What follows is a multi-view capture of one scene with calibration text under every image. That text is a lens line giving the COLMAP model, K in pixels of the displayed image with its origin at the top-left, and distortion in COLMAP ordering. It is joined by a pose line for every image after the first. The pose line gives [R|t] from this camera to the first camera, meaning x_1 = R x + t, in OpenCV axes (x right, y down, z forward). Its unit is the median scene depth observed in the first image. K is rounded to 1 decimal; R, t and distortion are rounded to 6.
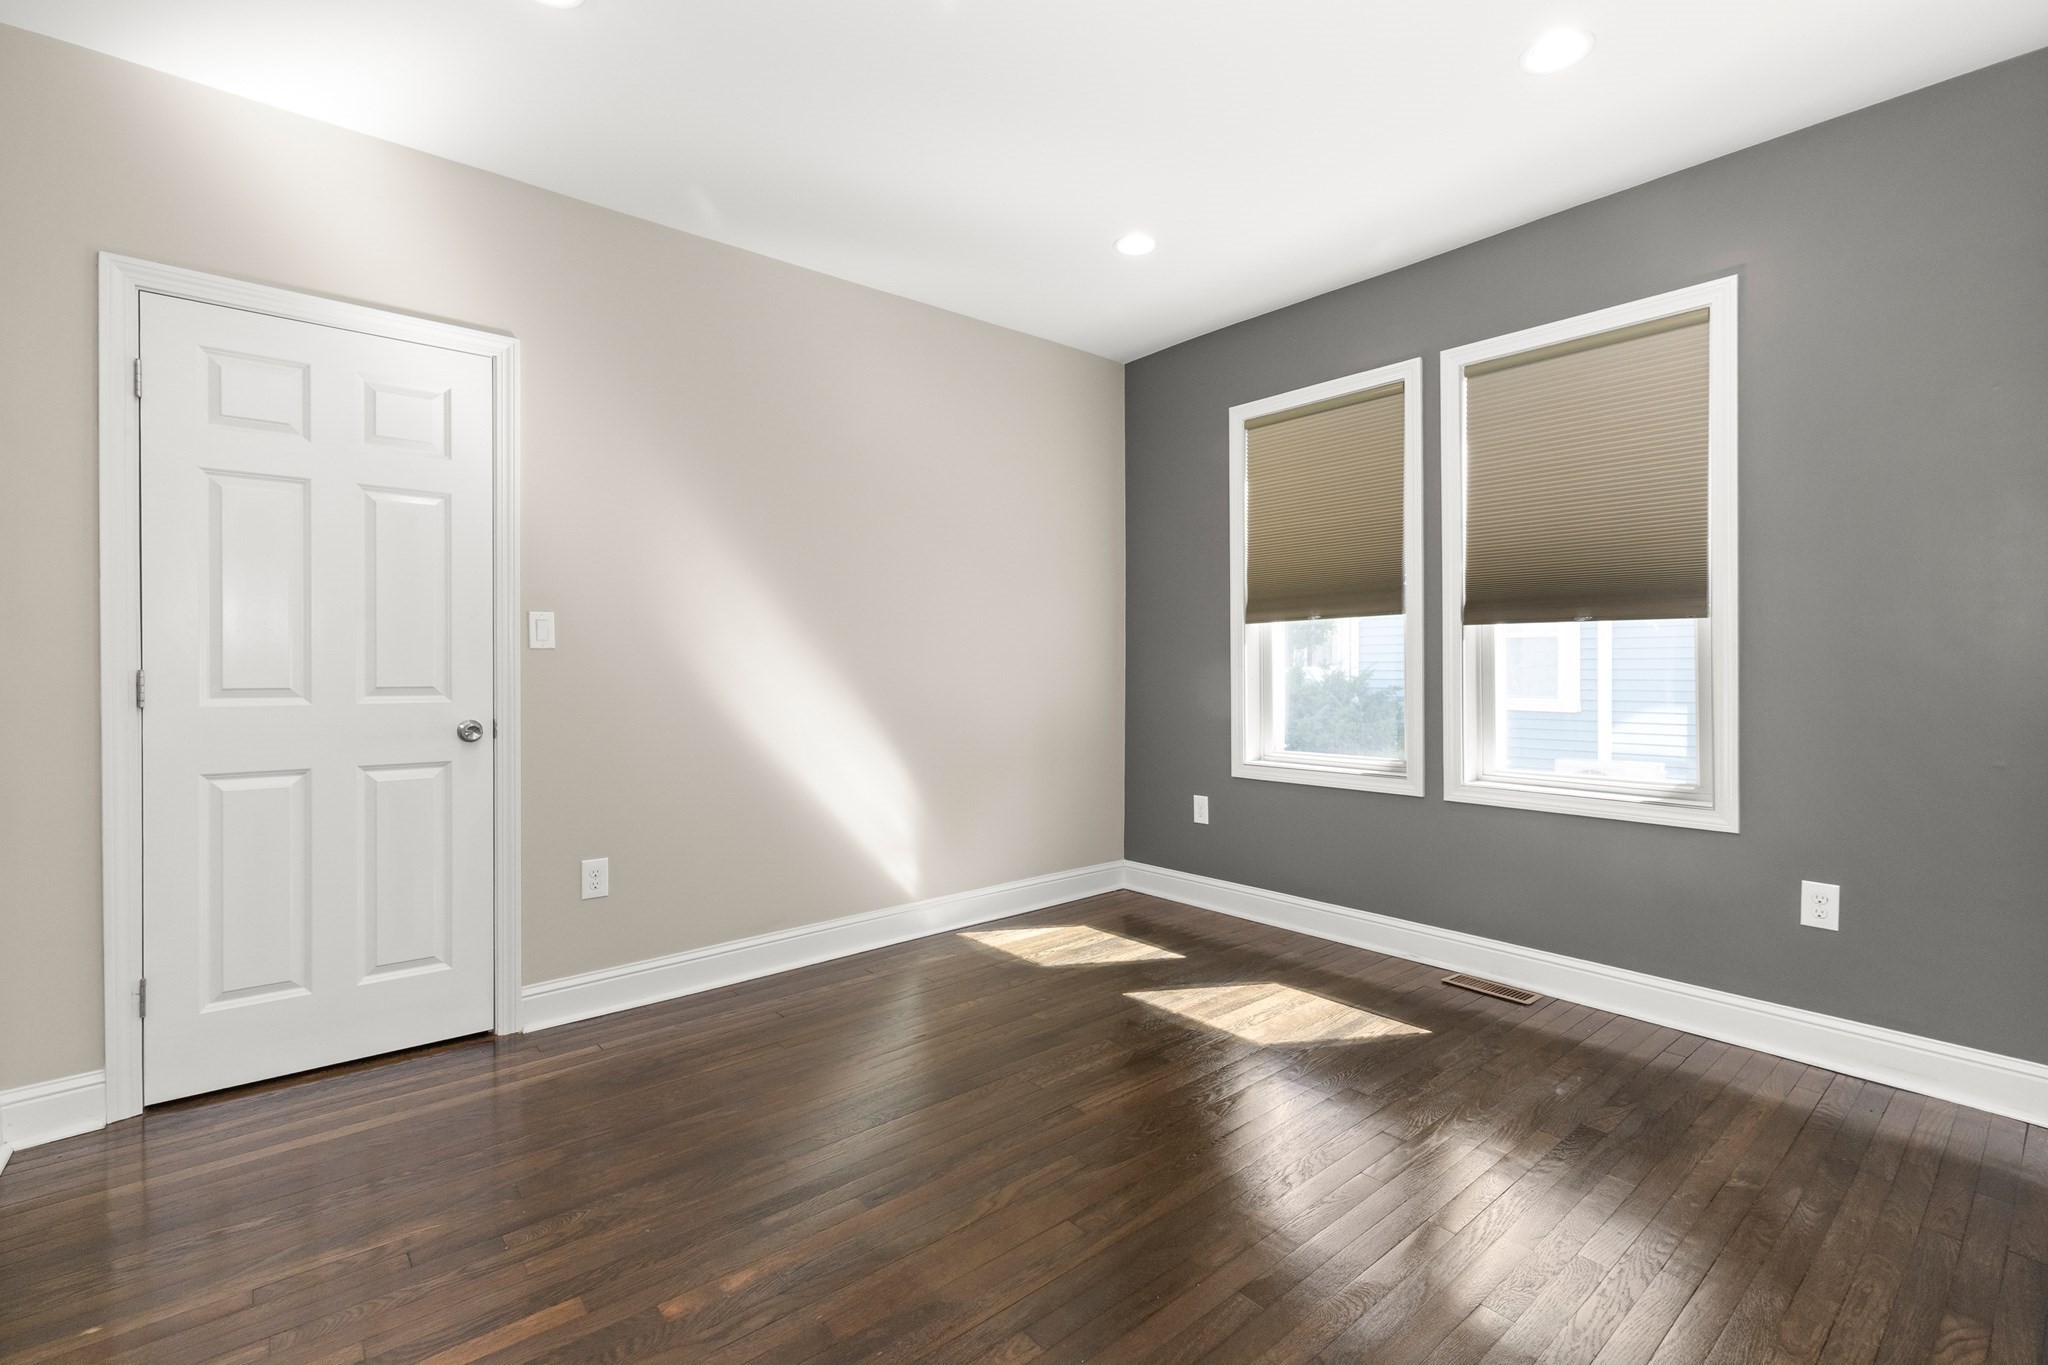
lens RADIAL K [[952.8, 0, 1045.7], [0, 952.8, 677.4], [0, 0, 1]] dist [0.011919, 0.000261]
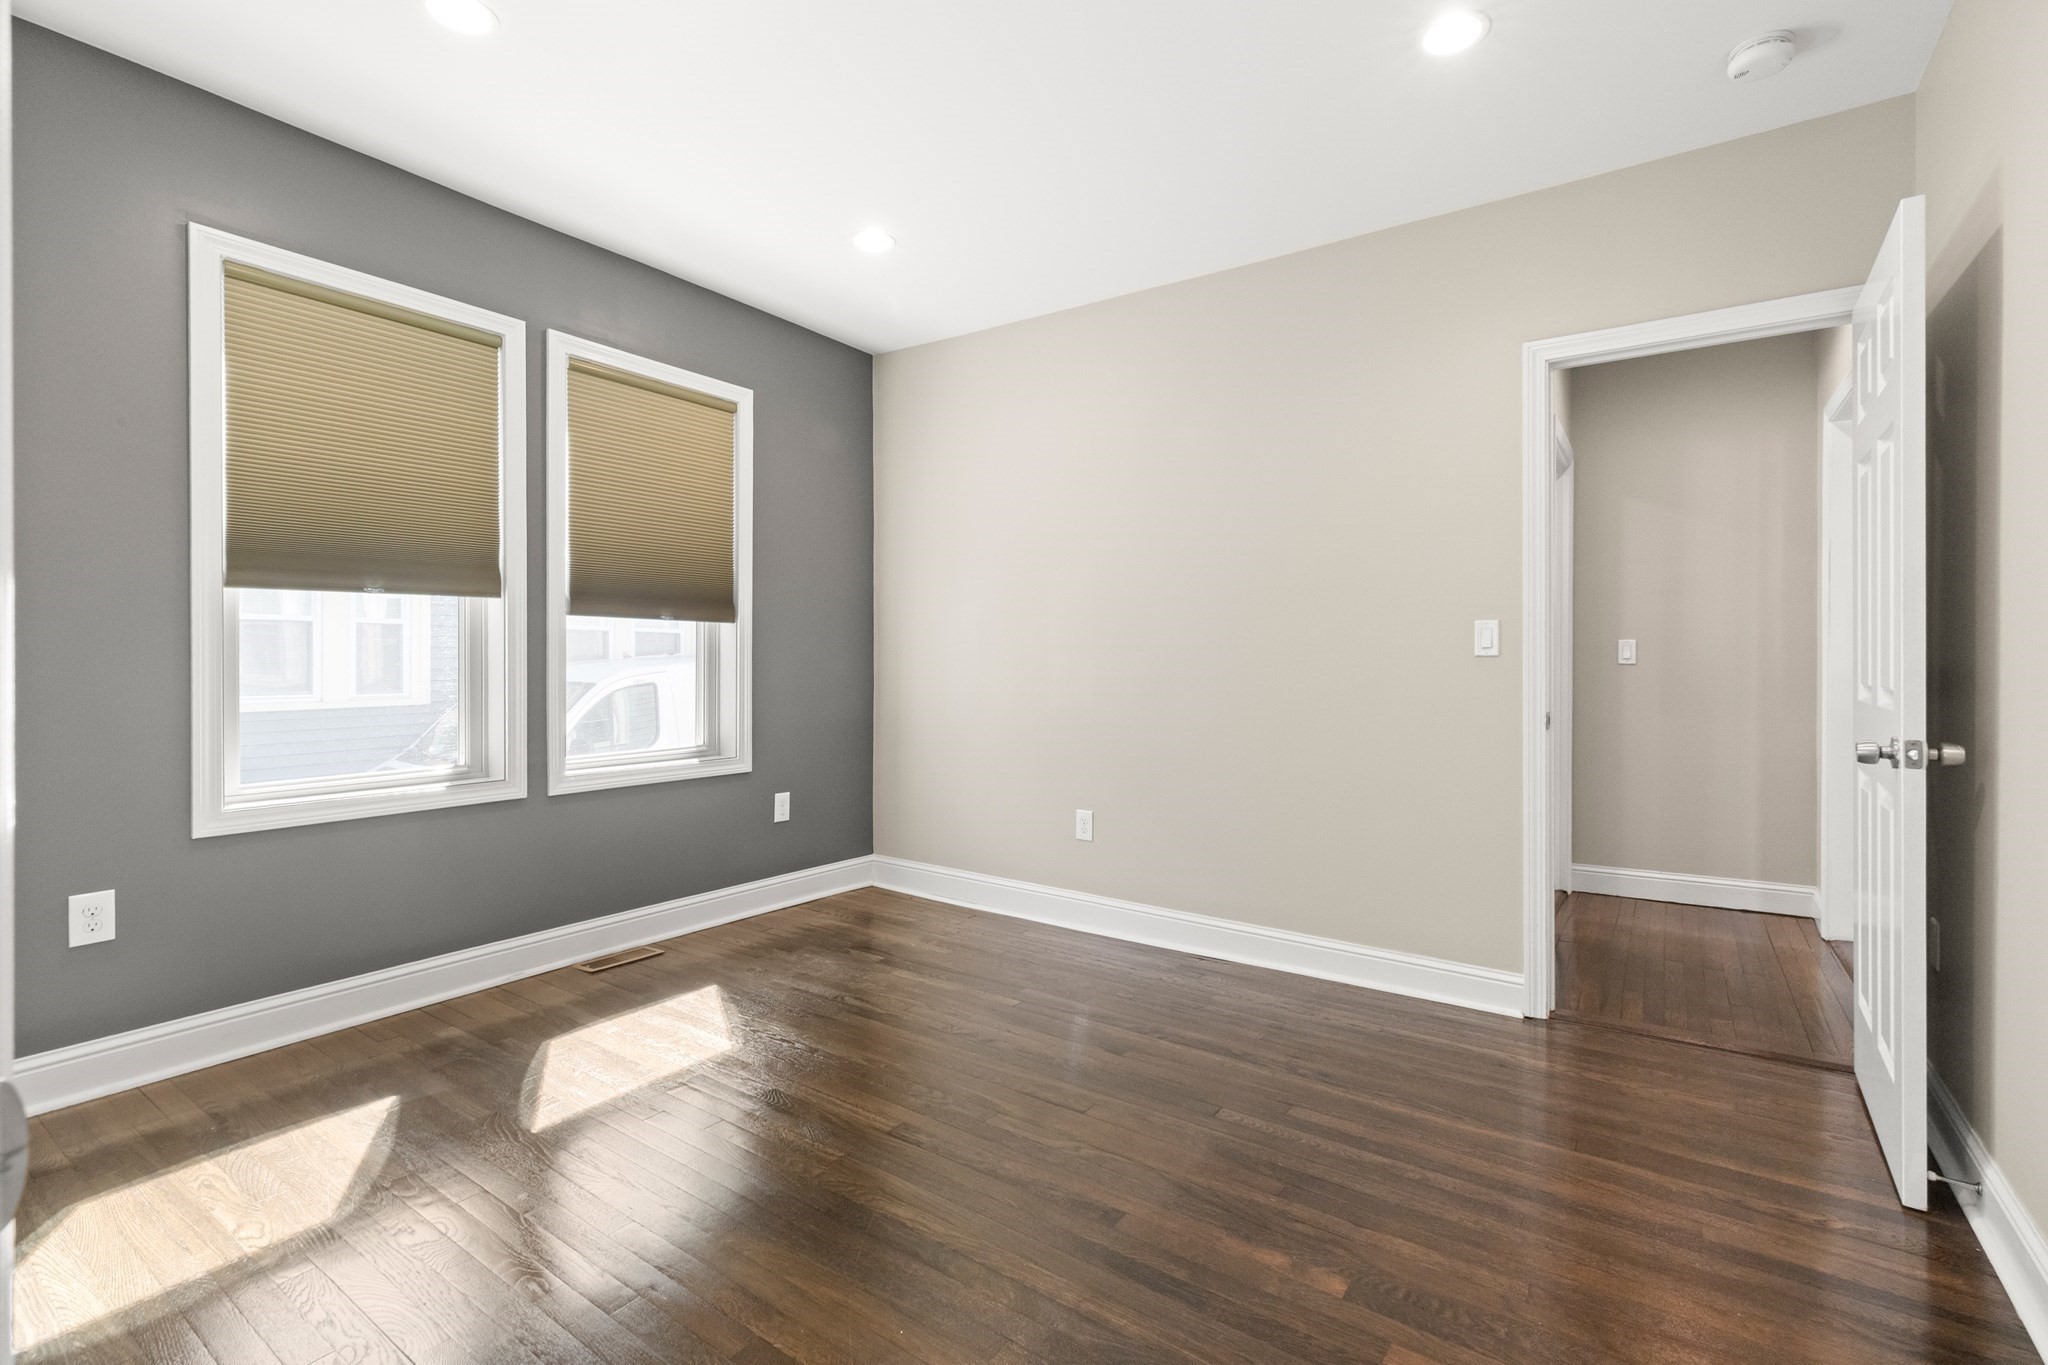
lens RADIAL K [[952.8, 0, 1032.8], [0, 952.8, 665.3], [0, 0, 1]] dist [0.011919, 0.000261]
pose [[-0.281001, -0.006921, 0.959683, -0.656534], [0.008561, 0.999916, 0.009718, -0.008349], [-0.959669, 0.010946, -0.280918, 0.819376]]
